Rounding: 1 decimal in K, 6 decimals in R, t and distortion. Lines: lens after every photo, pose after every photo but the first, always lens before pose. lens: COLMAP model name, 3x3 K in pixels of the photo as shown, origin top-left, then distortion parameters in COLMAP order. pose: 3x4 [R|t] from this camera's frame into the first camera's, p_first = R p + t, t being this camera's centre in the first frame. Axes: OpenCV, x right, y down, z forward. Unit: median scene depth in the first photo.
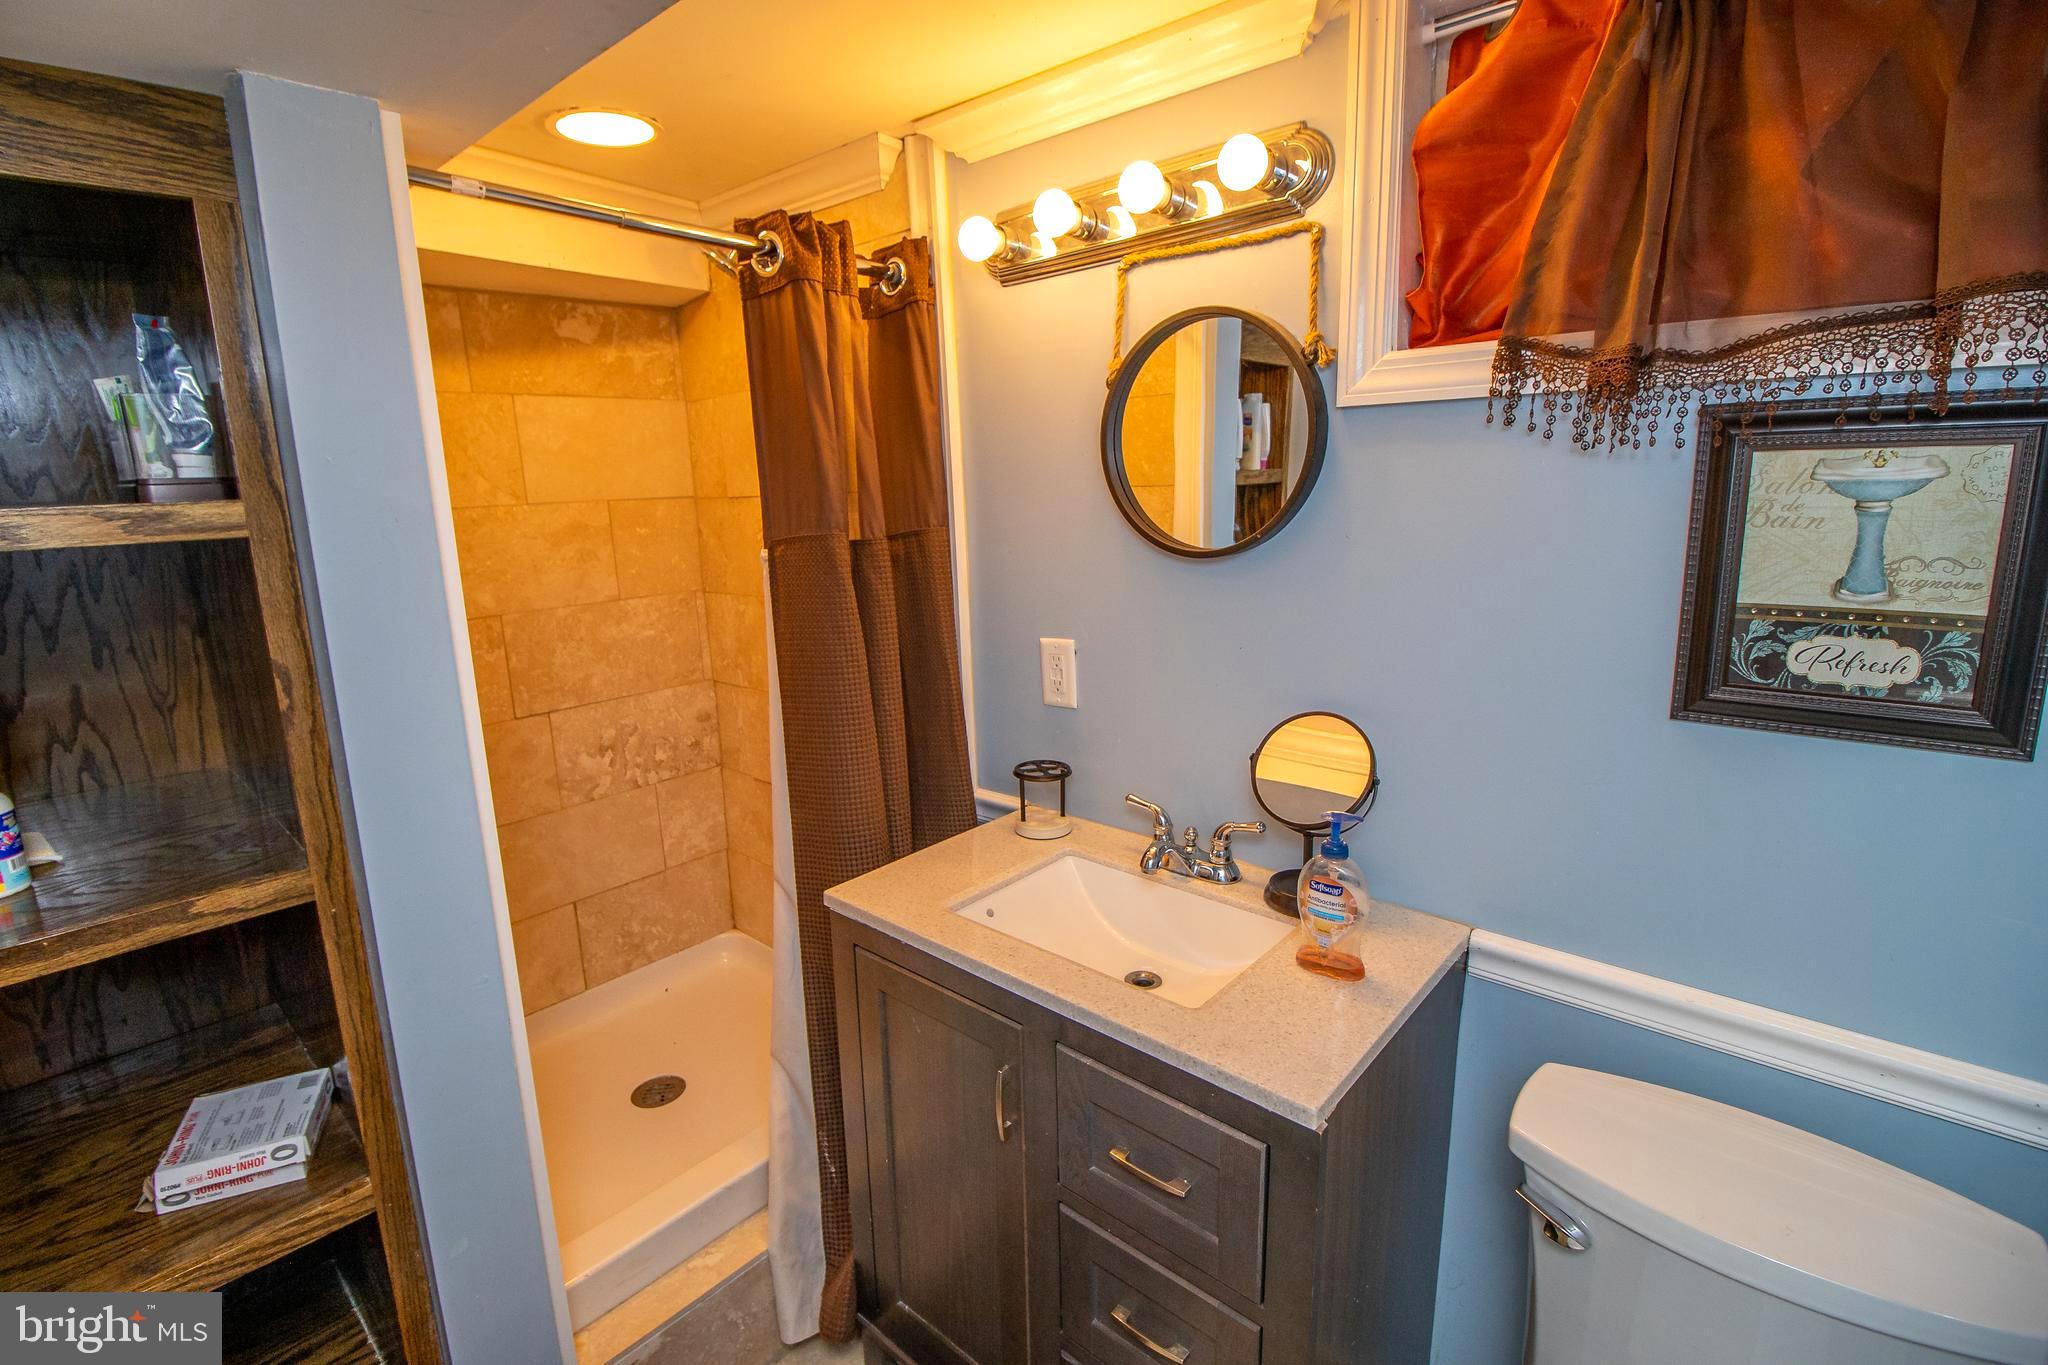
lens RADIAL K [[944.0, 0, 1011.6], [0, 944.0, 680.5], [0, 0, 1]] dist [-0.010867, -0.006403]
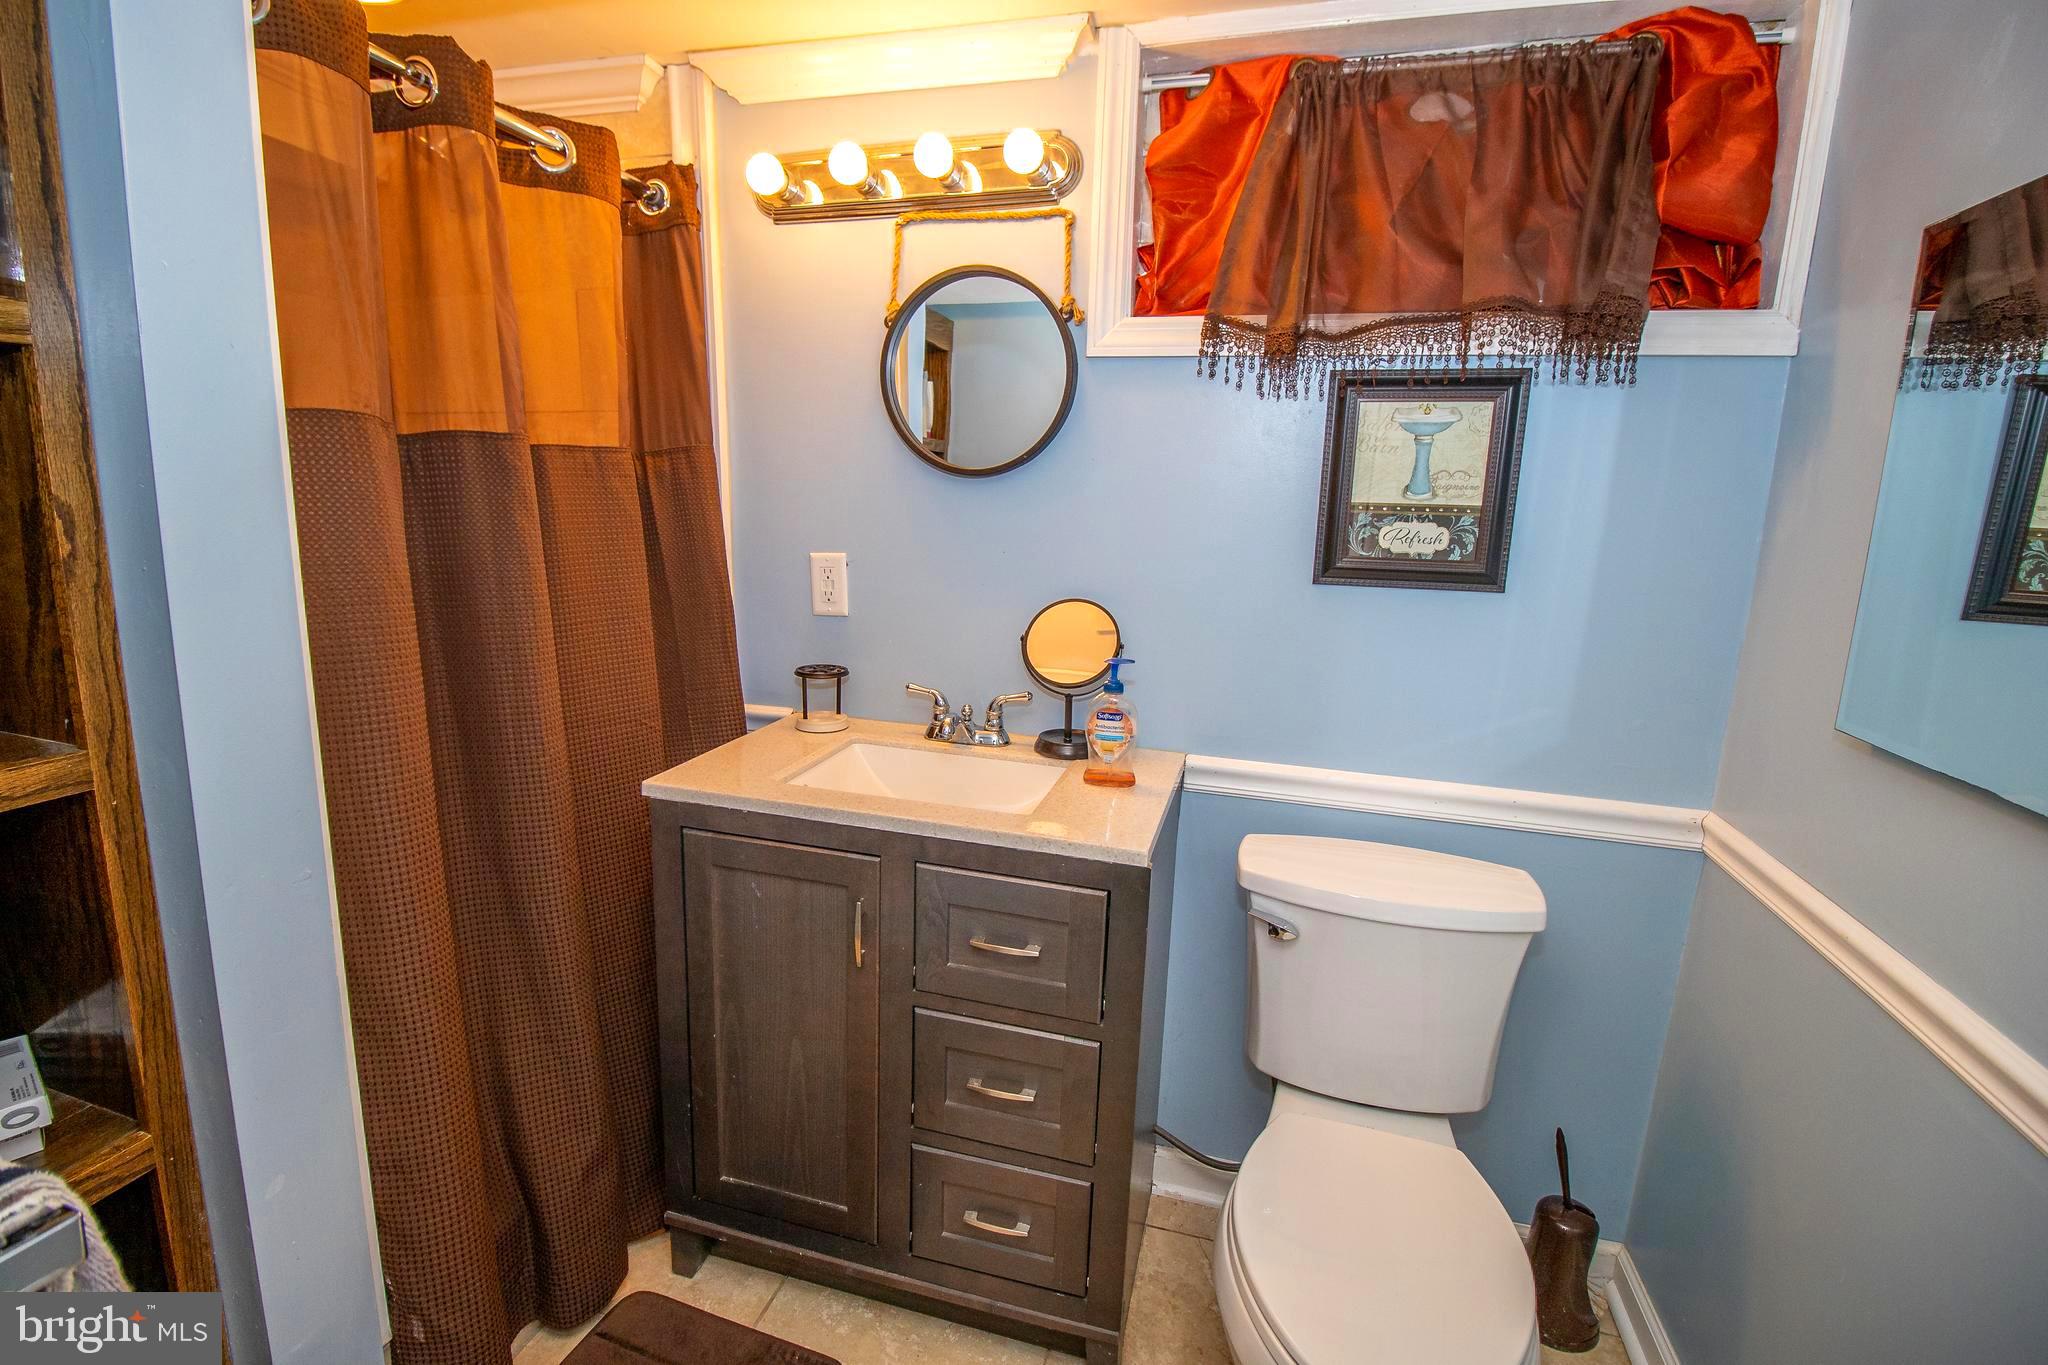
lens RADIAL K [[944.0, 0, 1022.9], [0, 944.0, 674.8], [0, 0, 1]] dist [-0.010867, -0.006403]
pose [[0.894906, -0.032244, 0.445089, -0.349925], [0.037730, 0.999282, -0.003468, 0.159718], [-0.444658, 0.019897, 0.895480, -0.119152]]
